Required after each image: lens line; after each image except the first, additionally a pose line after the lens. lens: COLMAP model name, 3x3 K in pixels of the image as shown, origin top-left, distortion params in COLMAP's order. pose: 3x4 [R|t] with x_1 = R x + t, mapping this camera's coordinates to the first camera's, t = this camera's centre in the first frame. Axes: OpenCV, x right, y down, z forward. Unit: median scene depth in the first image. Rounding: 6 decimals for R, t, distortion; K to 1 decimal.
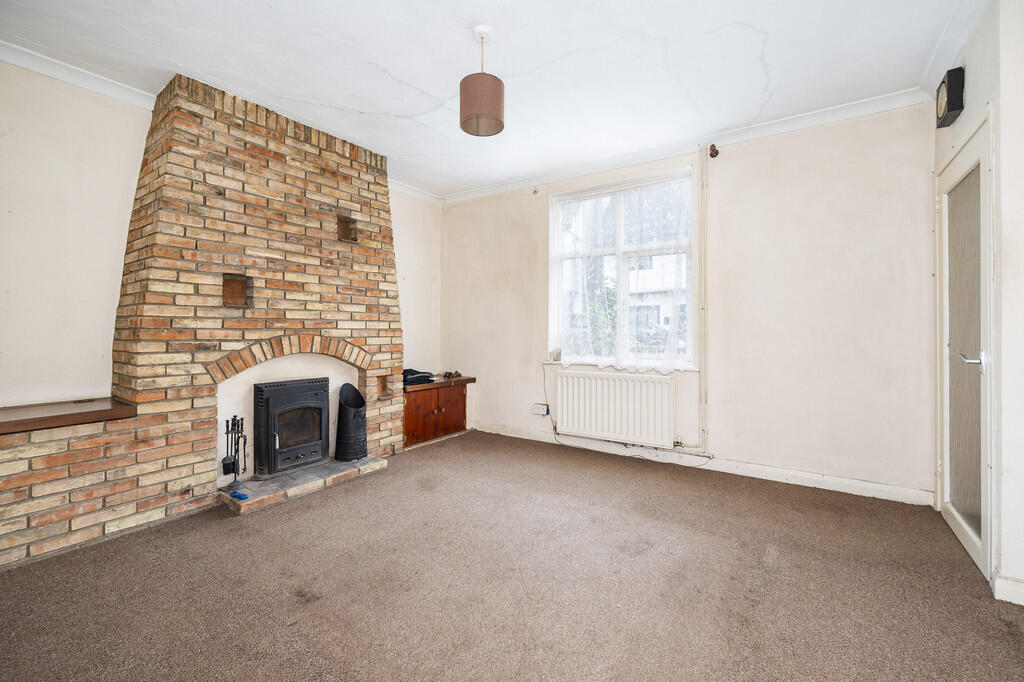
lens RADIAL K [[415.0, 0, 511.2], [0, 415.0, 330.2], [0, 0, 1]] dist [-0.000057, 0.000000]
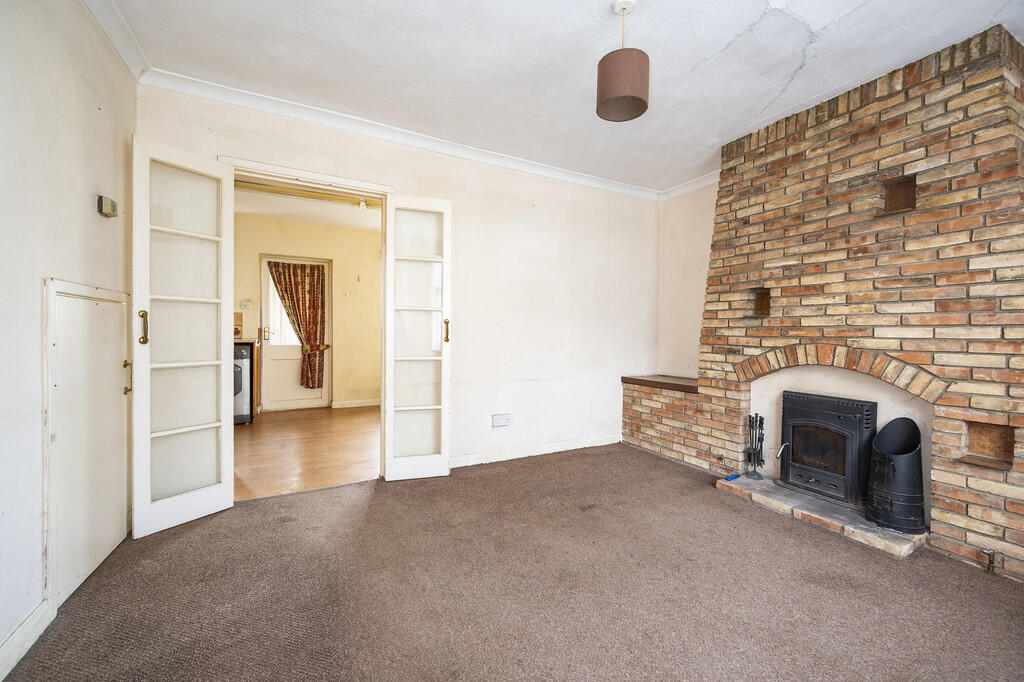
lens RADIAL K [[415.0, 0, 512.3], [0, 415.0, 339.3], [0, 0, 1]] dist [-0.000057, 0.000000]
pose [[-0.455524, 0.007767, -0.890190, 0.605052], [-0.013760, 0.999781, 0.015764, -0.004042], [0.890117, 0.019430, -0.455317, 0.868403]]
